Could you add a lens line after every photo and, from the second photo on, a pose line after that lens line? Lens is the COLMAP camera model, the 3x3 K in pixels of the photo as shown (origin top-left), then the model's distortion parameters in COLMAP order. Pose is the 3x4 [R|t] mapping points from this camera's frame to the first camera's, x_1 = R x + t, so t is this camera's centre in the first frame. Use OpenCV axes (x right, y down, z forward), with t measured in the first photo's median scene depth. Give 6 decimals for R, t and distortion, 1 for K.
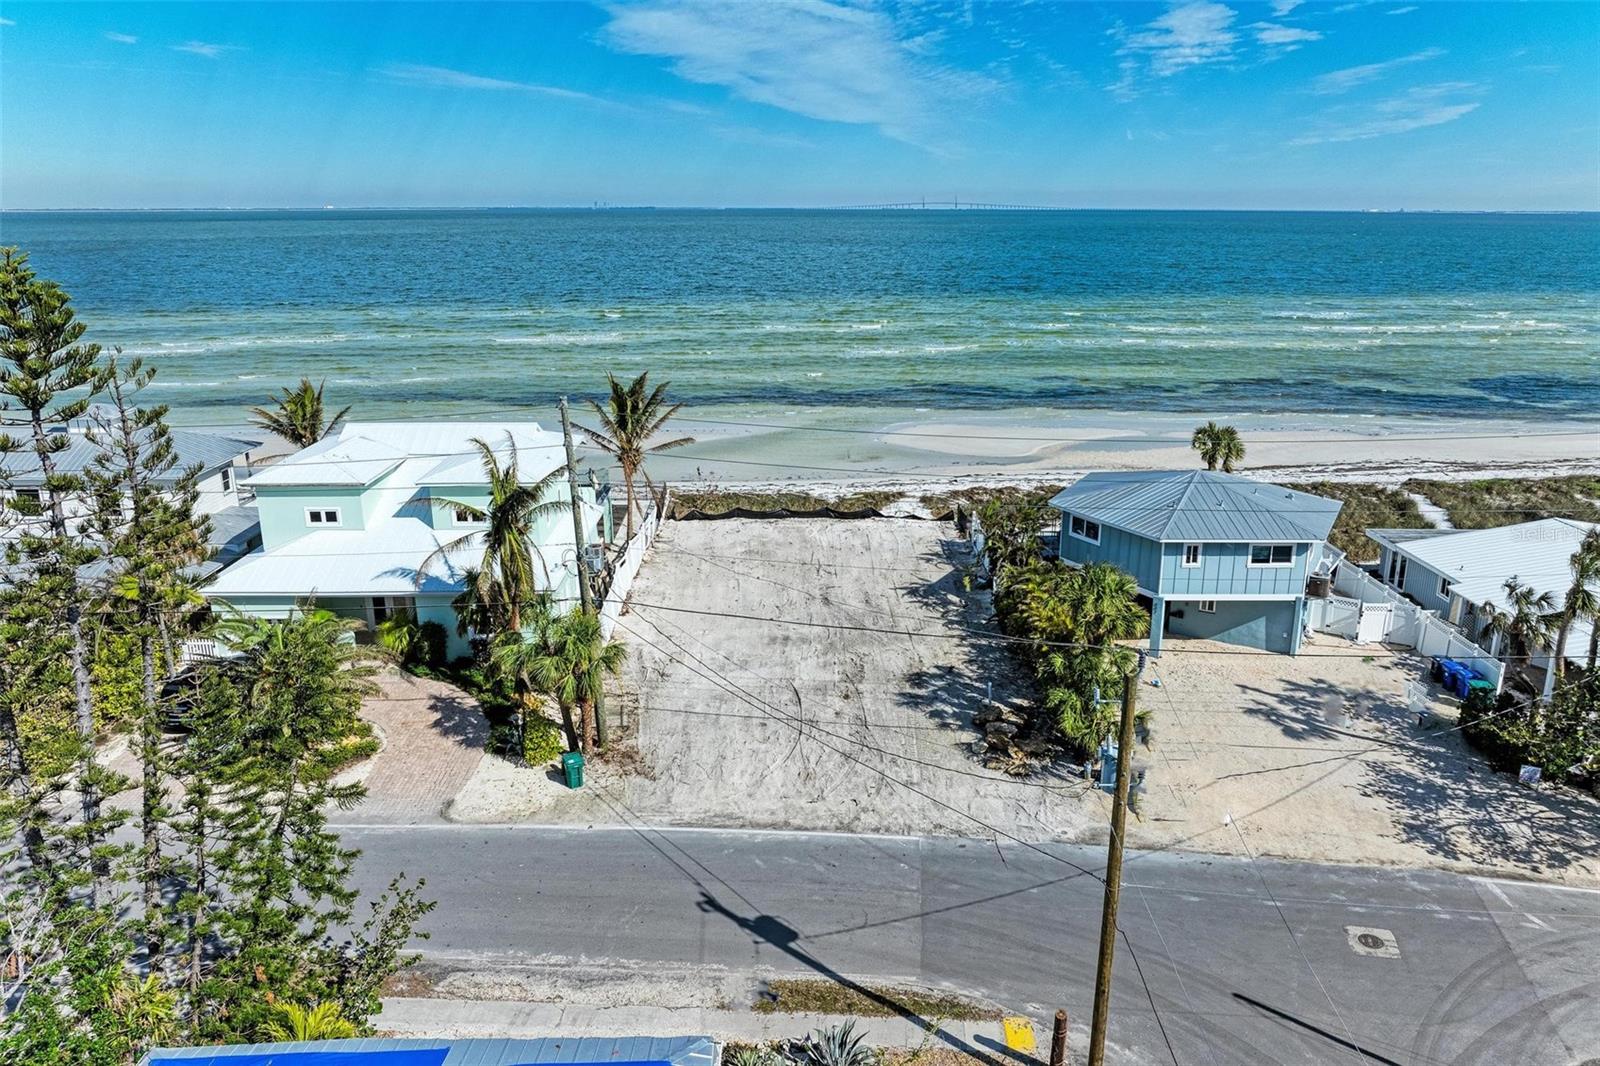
lens RADIAL K [[1128.6, 0, 829.3], [0, 1128.6, 527.1], [0, 0, 1]] dist [-0.021758, 0.002679]
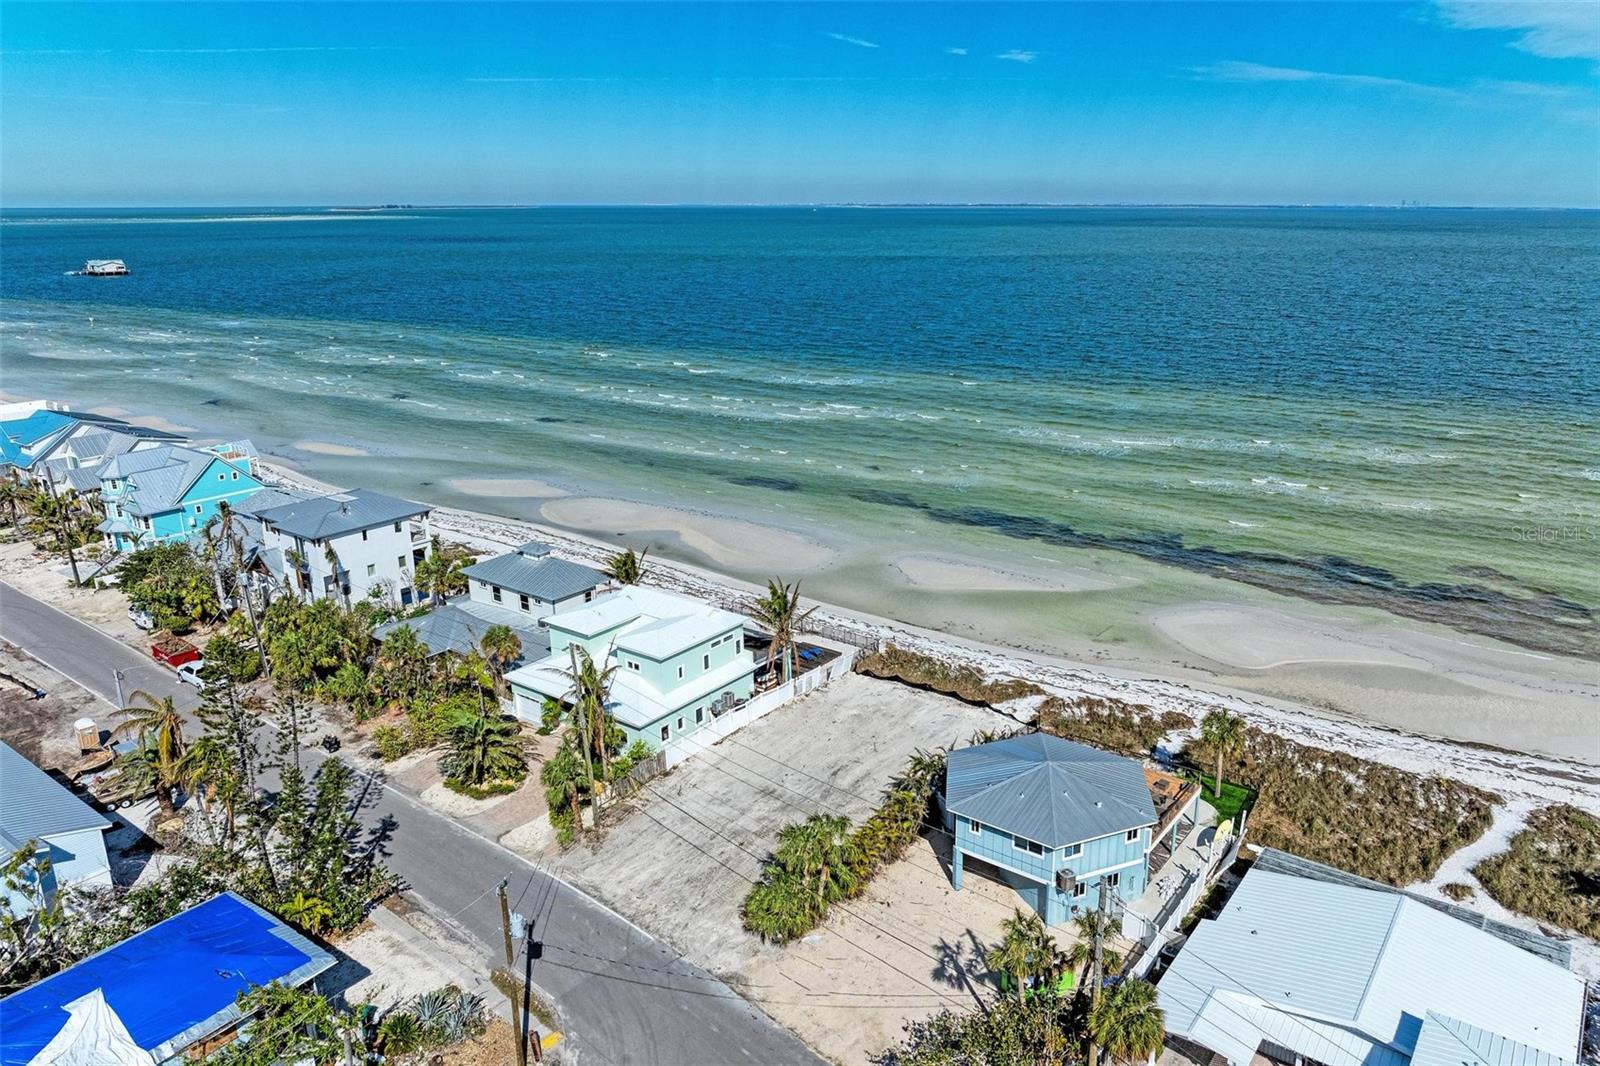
lens RADIAL K [[1134.1, 0, 835.7], [0, 1134.1, 531.7], [0, 0, 1]] dist [-0.017216, -0.000446]
pose [[0.795172, 0.173166, -0.581133, 1.063623], [-0.168855, 0.983684, 0.062071, -0.441922], [0.582400, 0.048770, 0.811438, -0.266417]]
